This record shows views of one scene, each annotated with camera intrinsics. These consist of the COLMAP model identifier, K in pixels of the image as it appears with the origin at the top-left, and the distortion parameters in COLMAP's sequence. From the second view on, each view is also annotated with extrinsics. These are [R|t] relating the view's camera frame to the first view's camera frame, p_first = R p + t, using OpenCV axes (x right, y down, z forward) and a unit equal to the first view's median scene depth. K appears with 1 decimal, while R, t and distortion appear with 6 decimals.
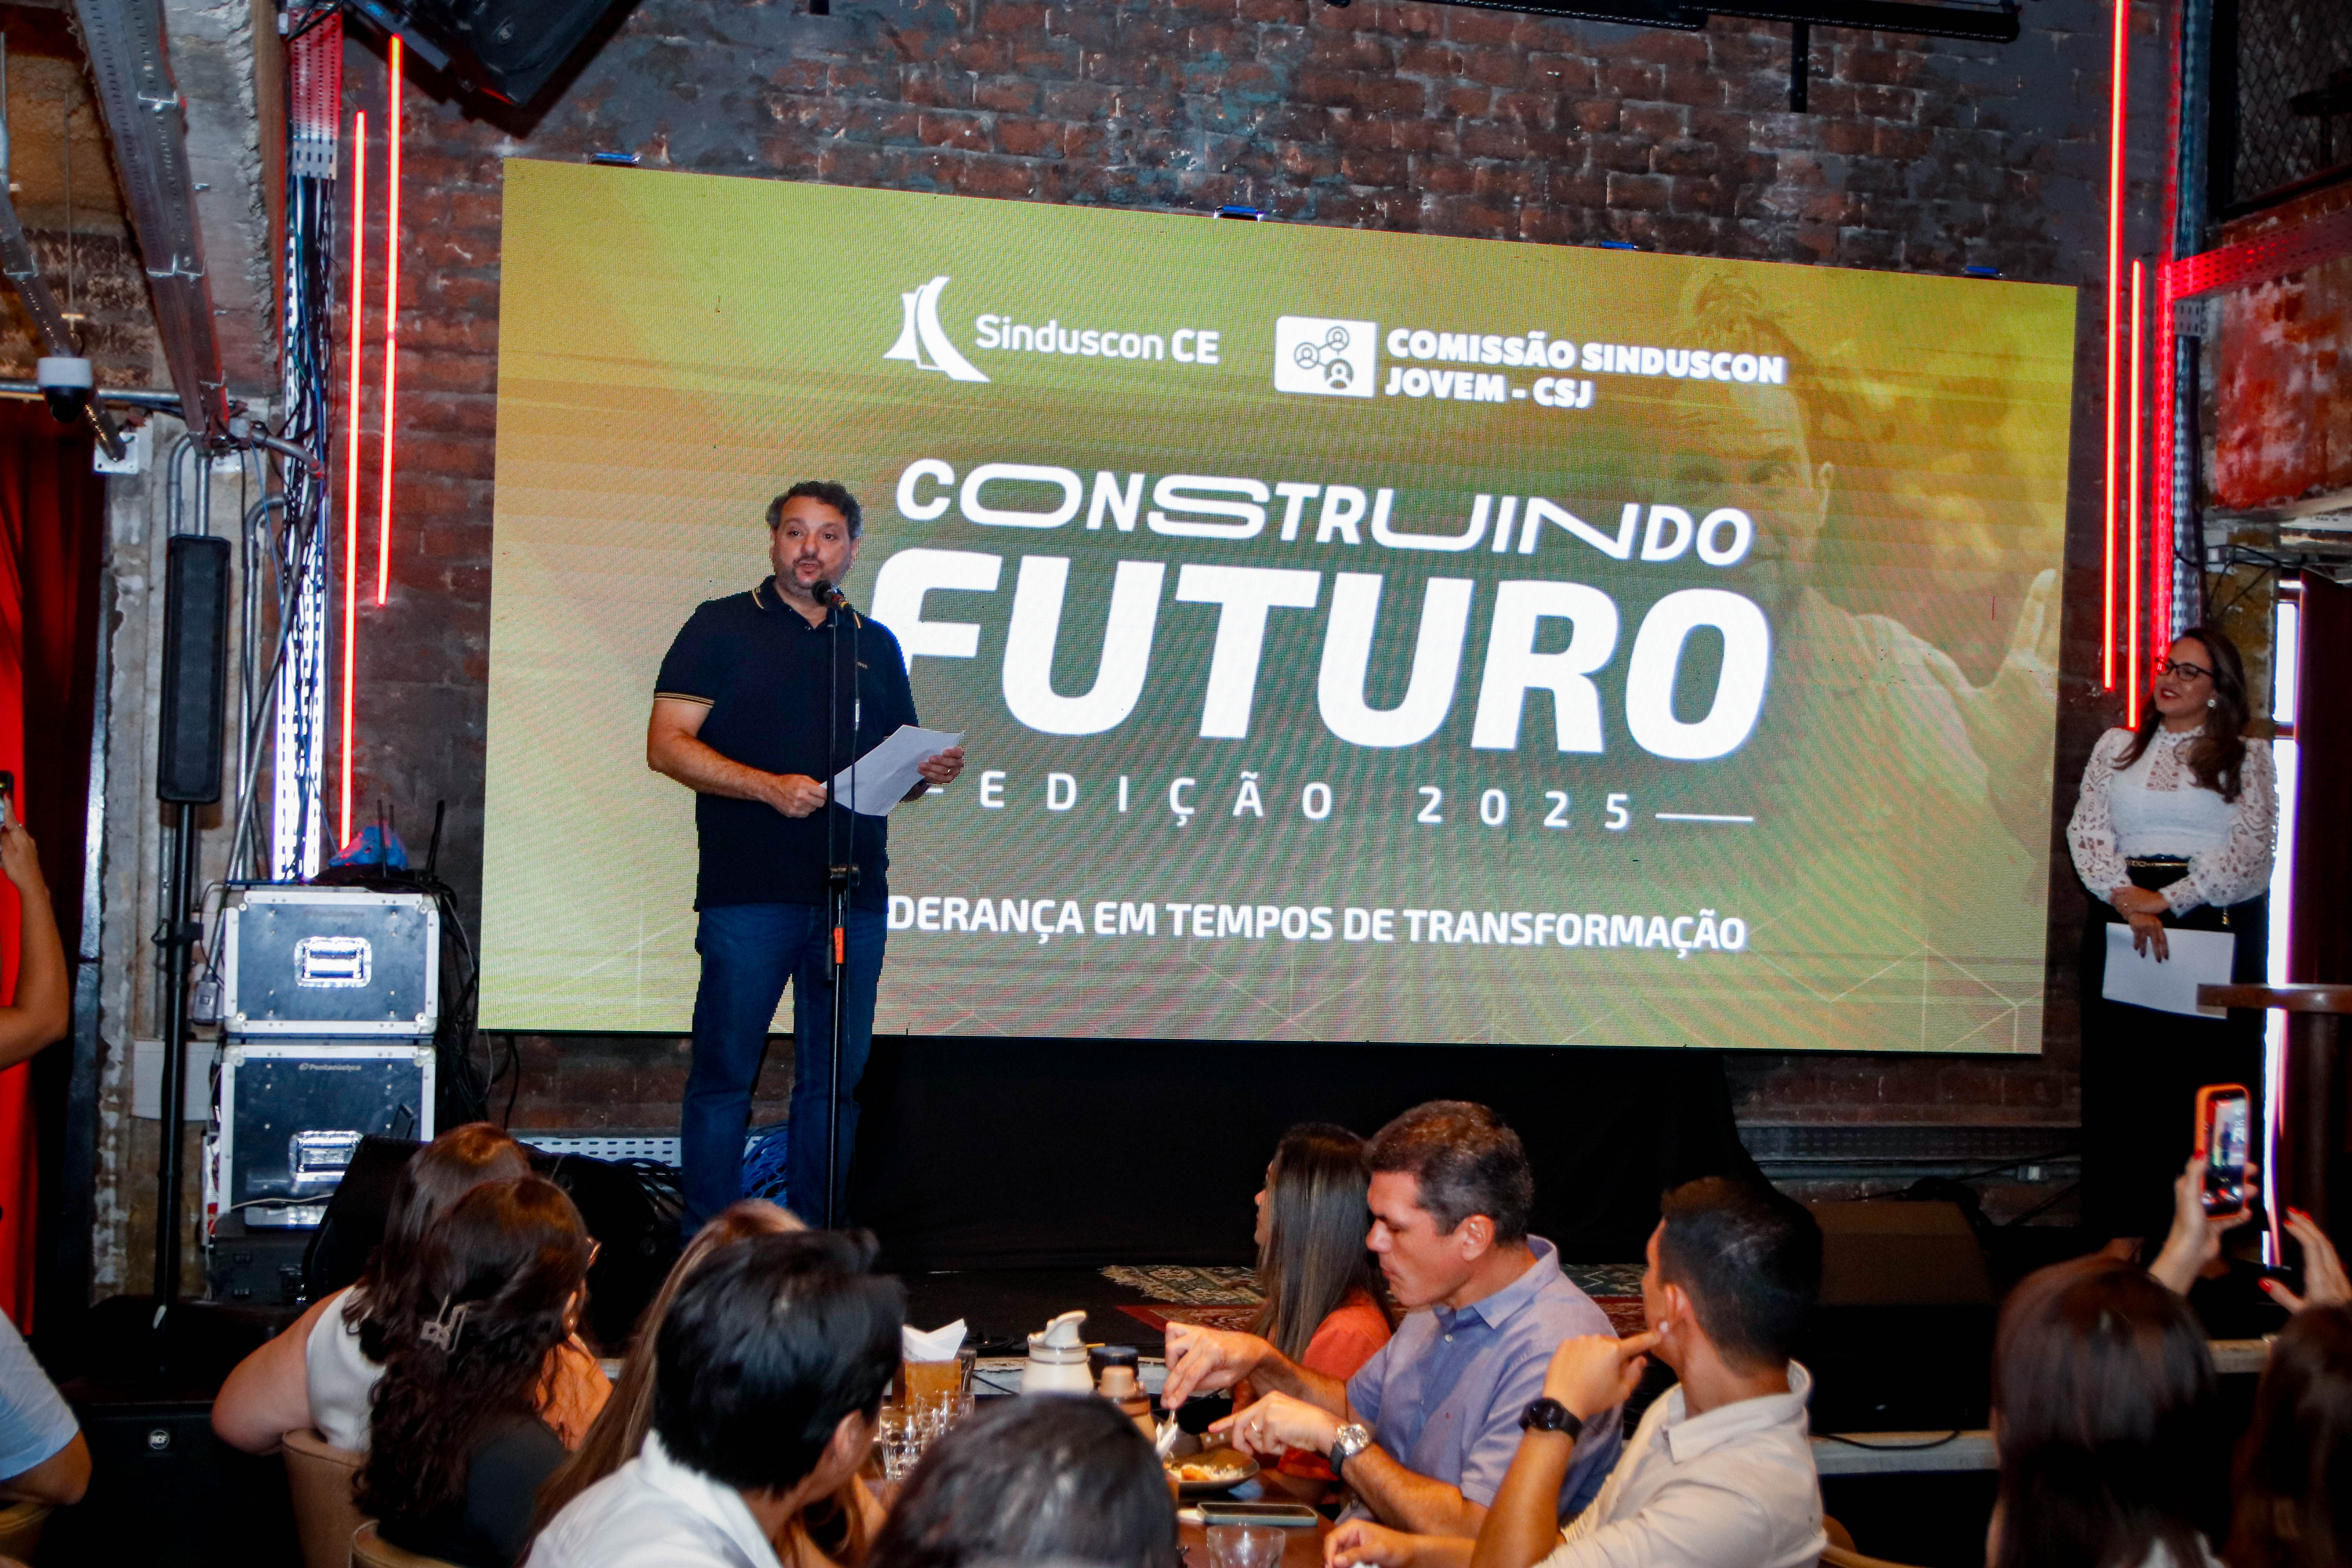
lens RADIAL K [[3059.2, 0, 1173.4], [0, 3059.2, 861.7], [0, 0, 1]] dist [0.039769, 0.000000]
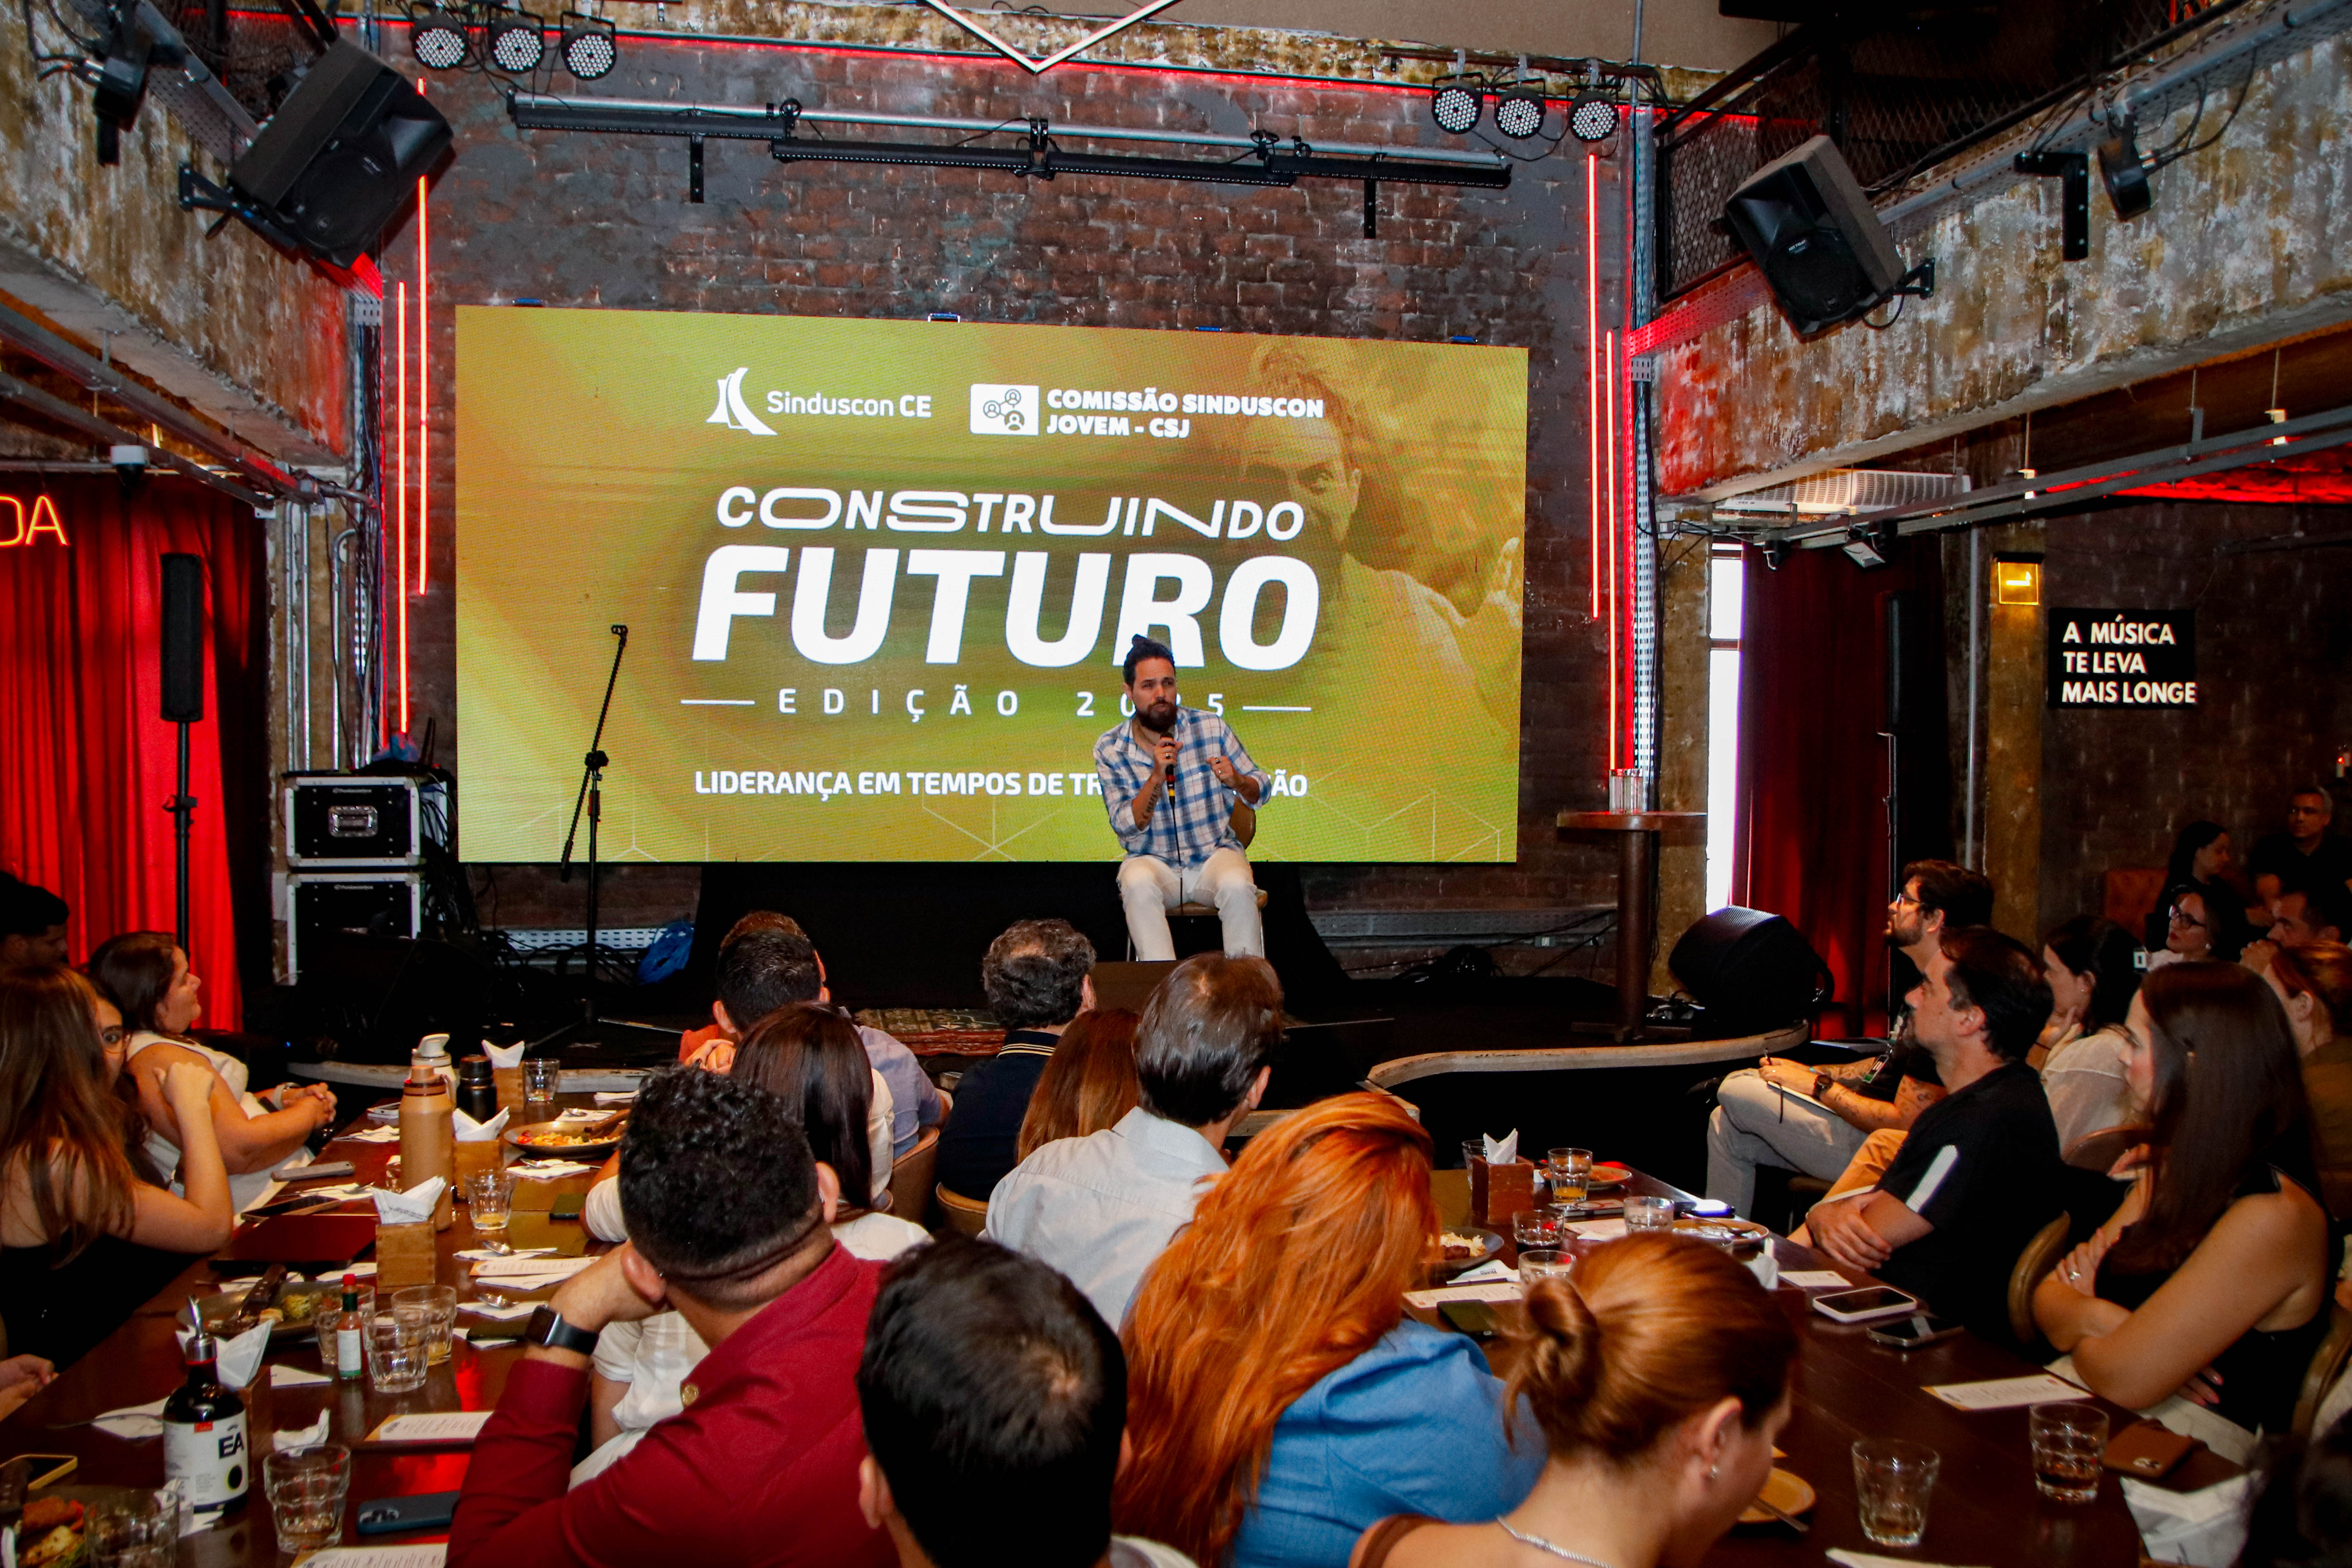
lens RADIAL K [[1996.9, 0, 1185.1], [0, 1996.9, 858.2], [0, 0, 1]] dist [-0.122761, 0.119060]
pose [[0.996951, -0.017006, -0.076155, 0.207246], [0.020931, 0.998477, 0.051036, 0.008409], [0.075171, -0.052475, 0.995789, 0.018657]]
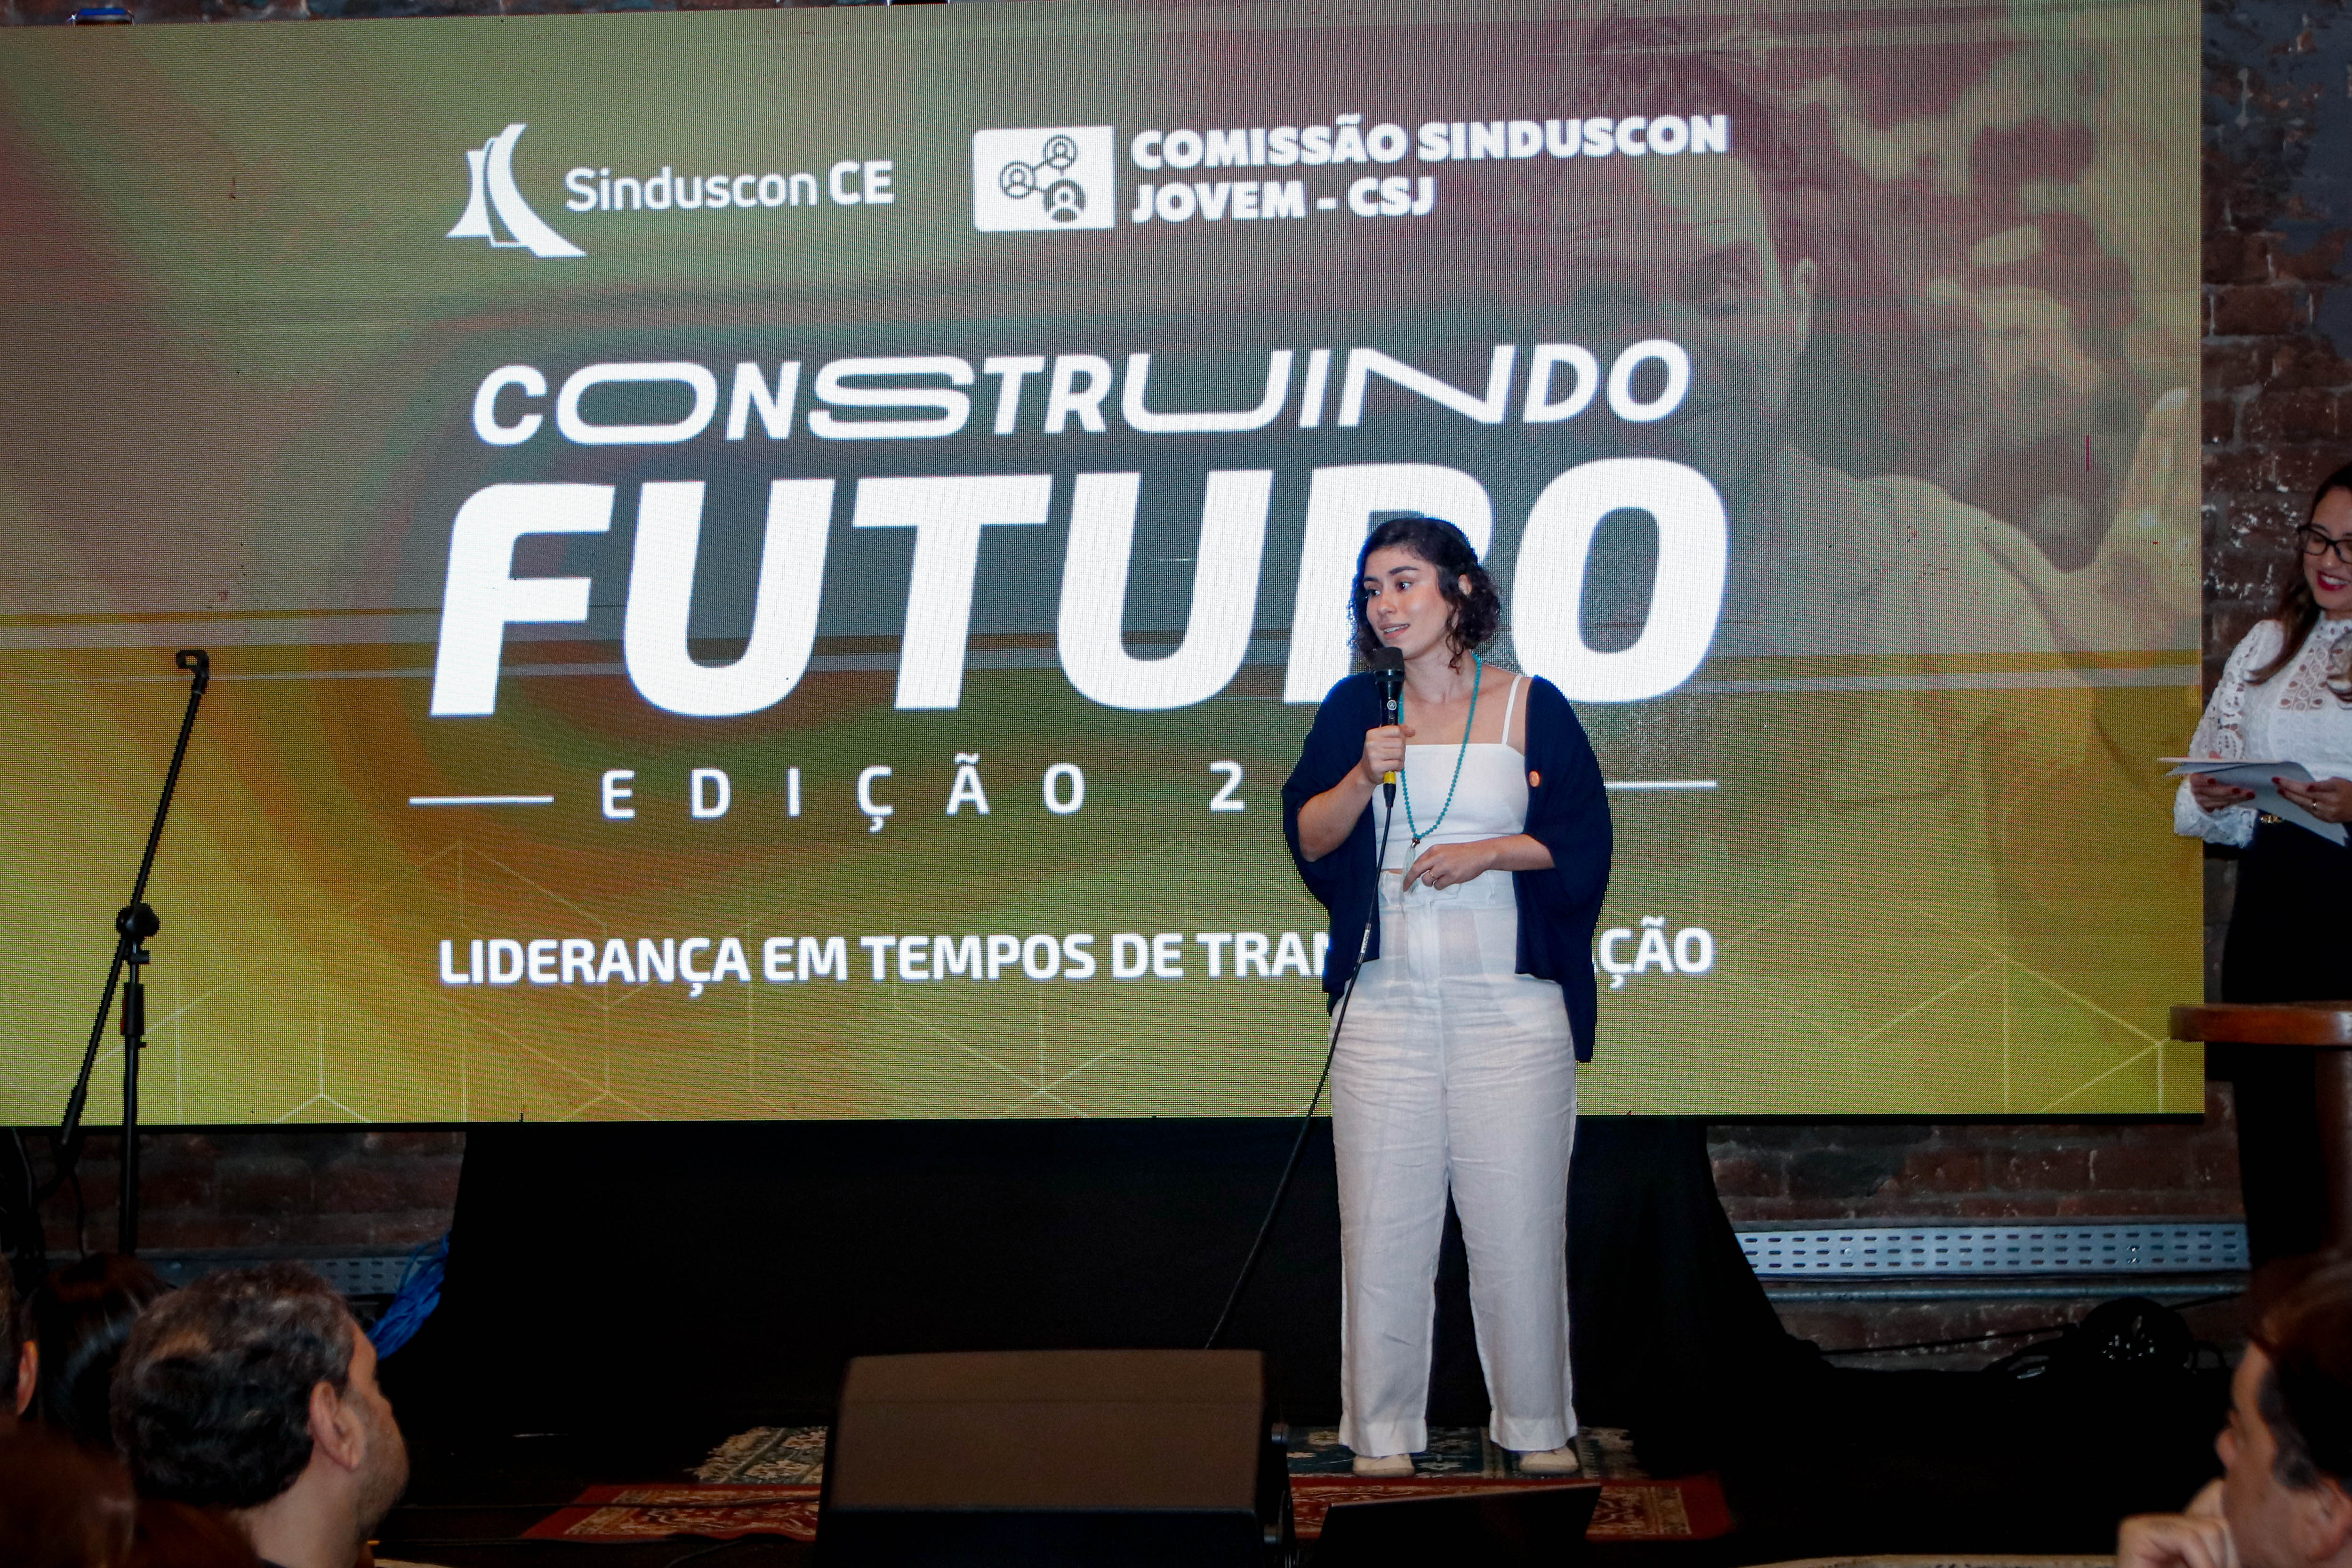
lens RADIAL K [[3854.7, 0, 1176.9], [0, 3854.7, 876.8], [0, 0, 1]] dist [0.032336, 0.000000]
pose [[0.945291, -0.040784, -0.323670, 0.366197], [0.039685, 0.999162, -0.009996, 0.011407], [0.323806, -0.003396, 0.946117, 0.139121]]
